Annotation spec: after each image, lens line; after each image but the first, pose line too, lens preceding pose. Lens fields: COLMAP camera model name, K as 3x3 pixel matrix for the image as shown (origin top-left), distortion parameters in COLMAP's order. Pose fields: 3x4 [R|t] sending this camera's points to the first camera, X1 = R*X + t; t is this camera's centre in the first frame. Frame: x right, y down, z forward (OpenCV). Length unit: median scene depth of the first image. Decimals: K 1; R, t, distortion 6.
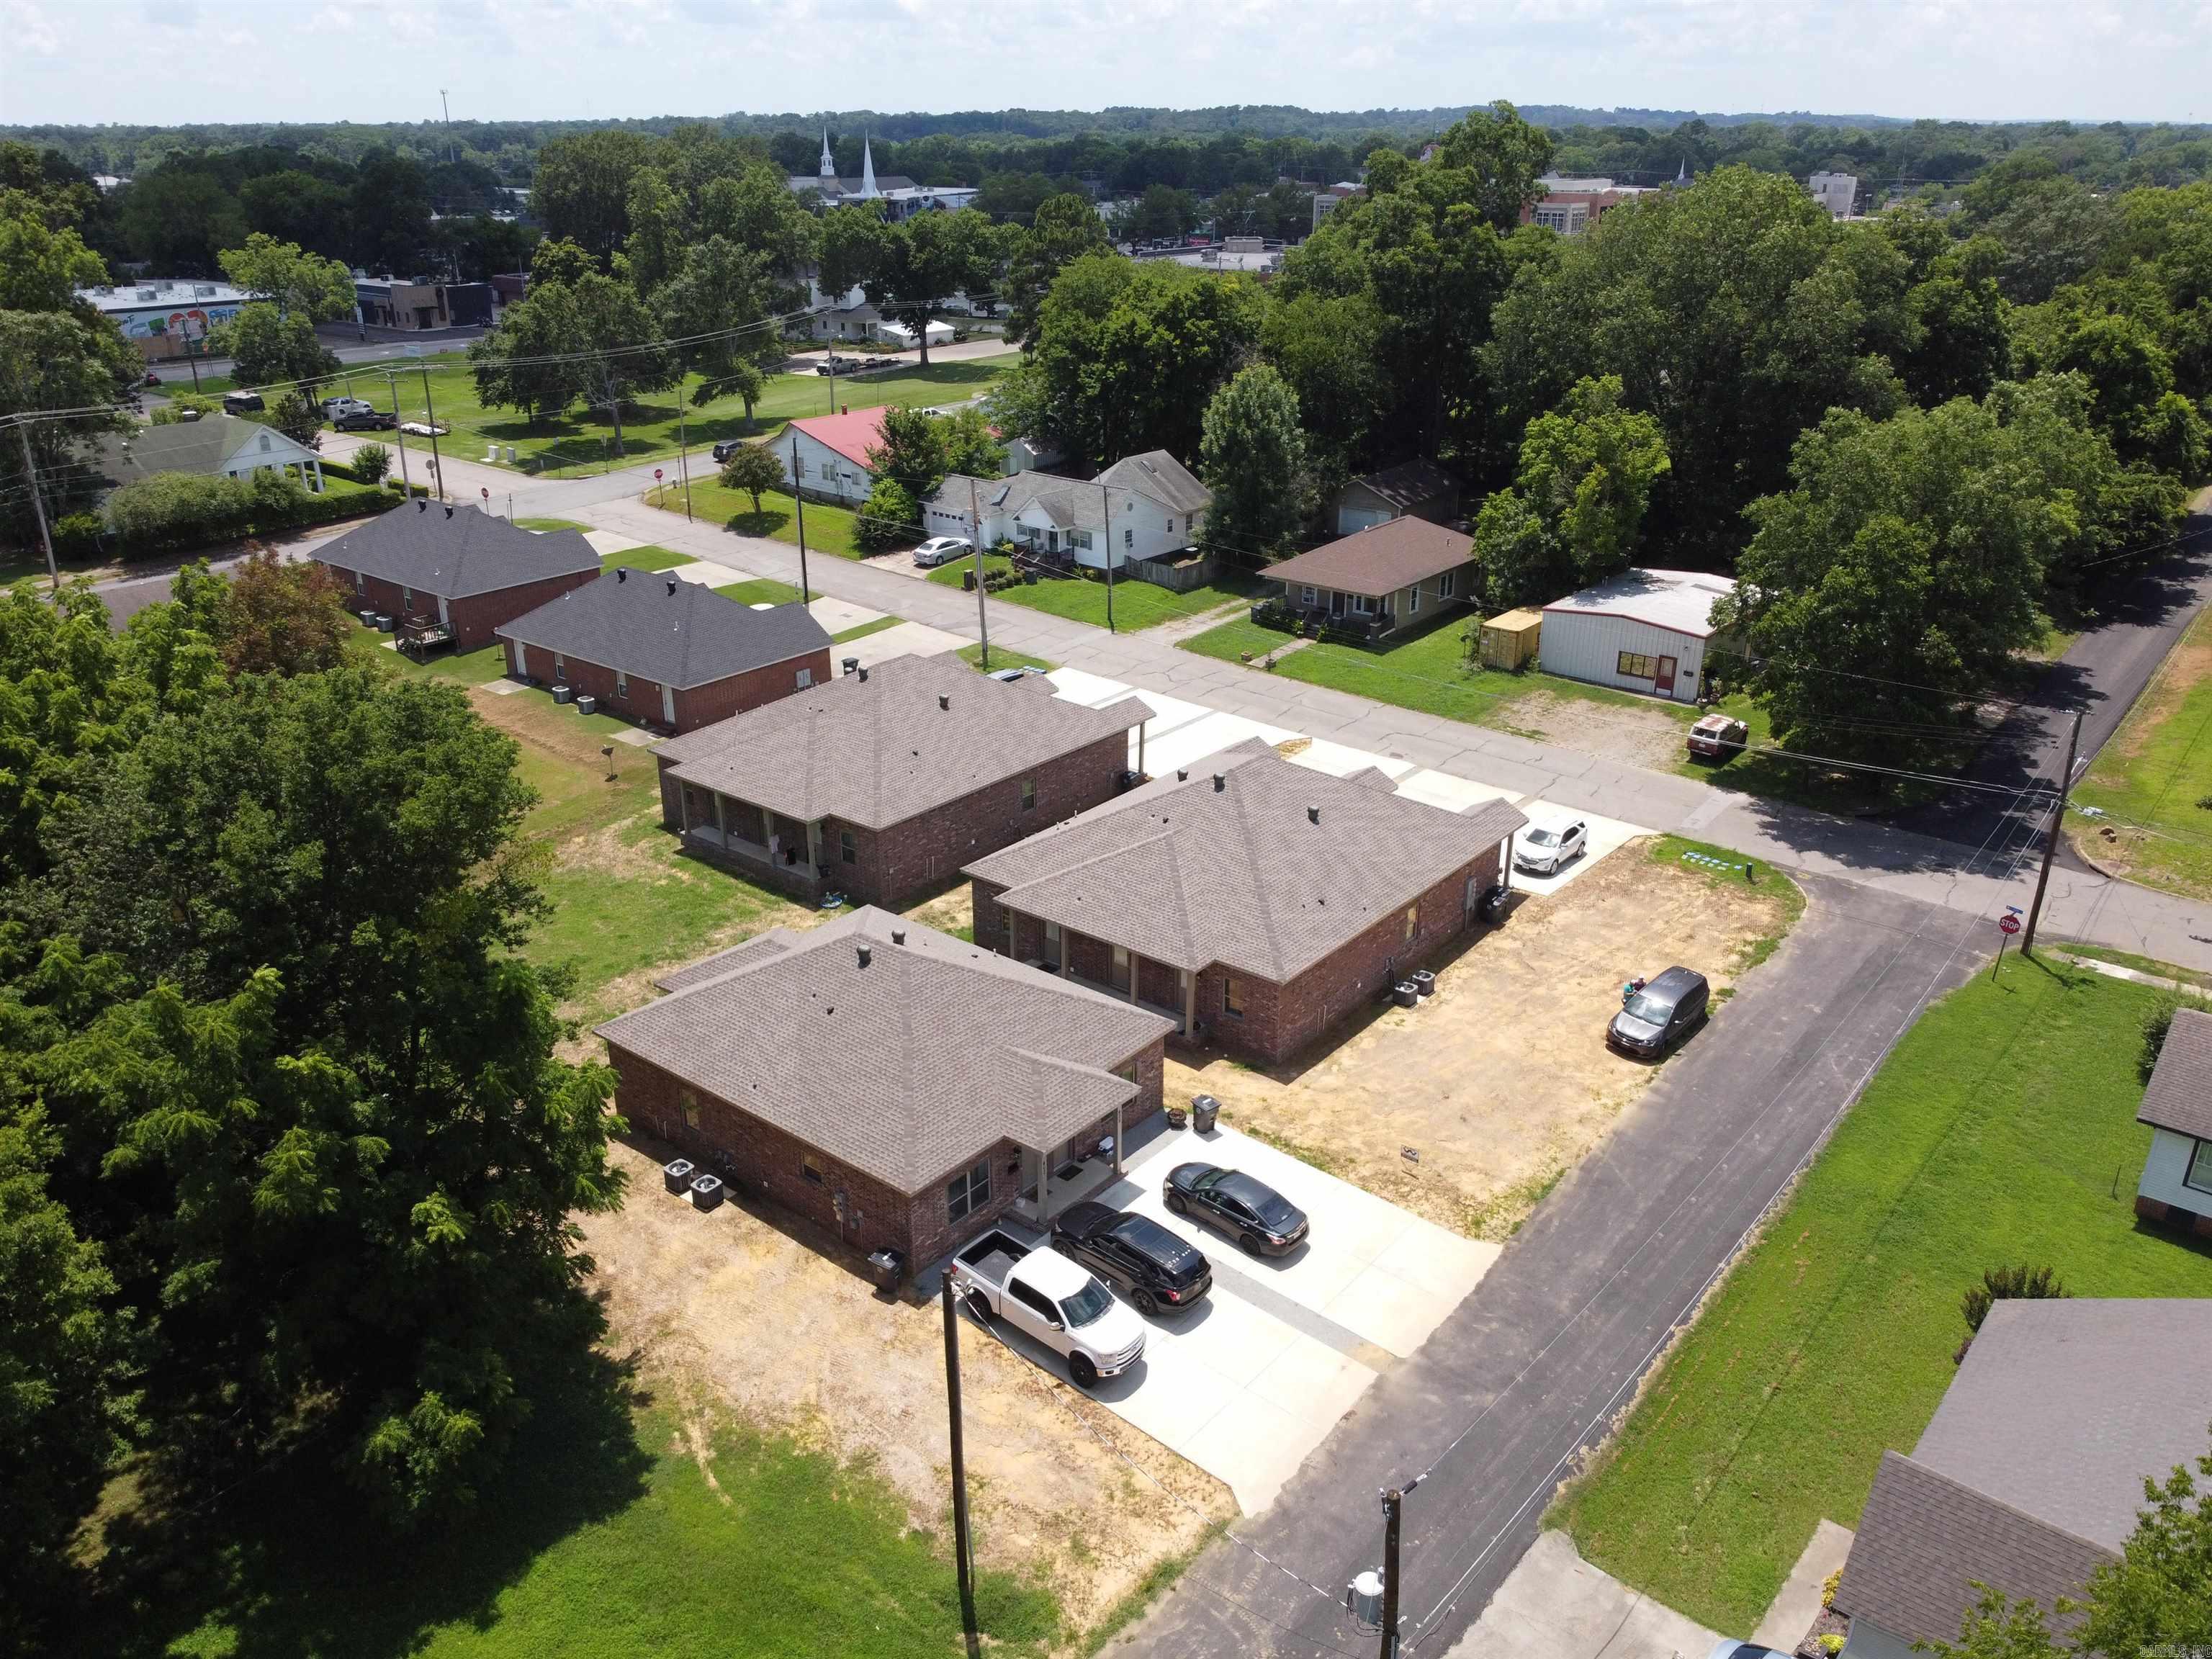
lens RADIAL K [[1685.9, 0, 1102.7], [0, 1685.9, 838.7], [0, 0, 1]] dist [0.002743, -0.002549]
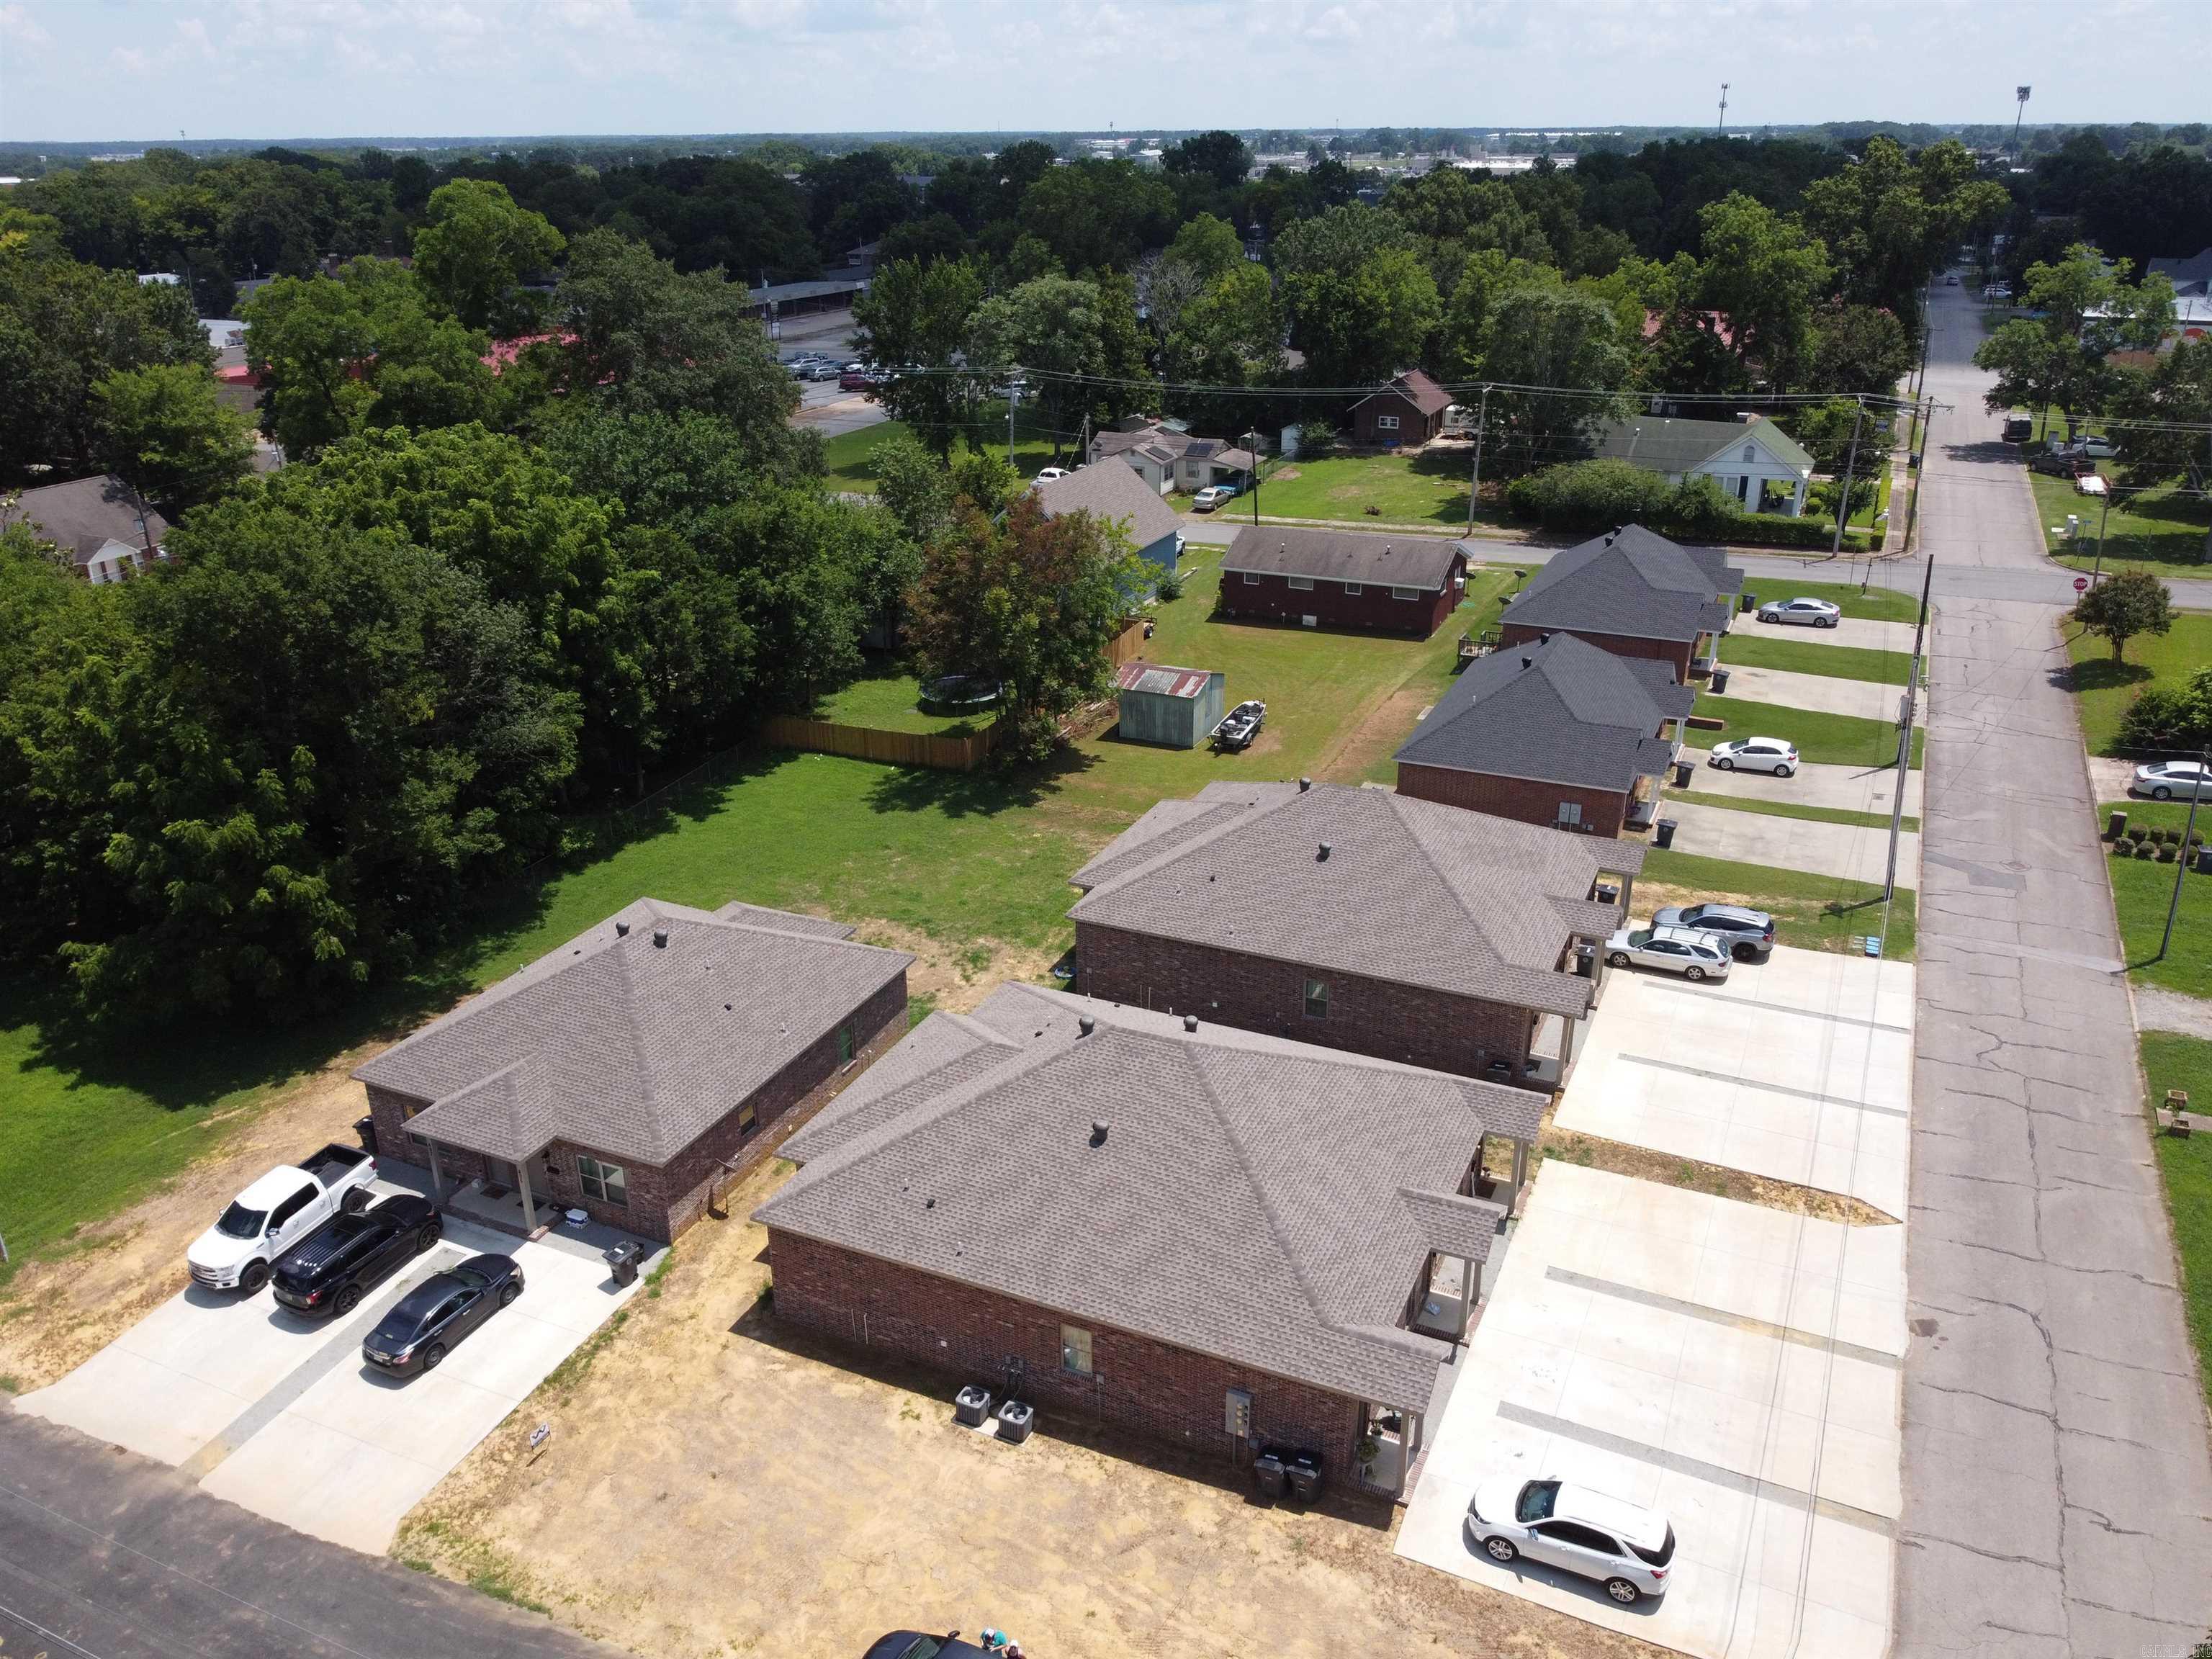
lens RADIAL K [[1662.9, 0, 1103.8], [0, 1662.9, 867.6], [0, 0, 1]] dist [0.024712, -0.029740]
pose [[0.246064, 0.390978, -0.886898, 0.793323], [-0.369327, 0.883821, 0.287154, -0.354930], [0.896131, 0.256897, 0.361876, 0.827452]]
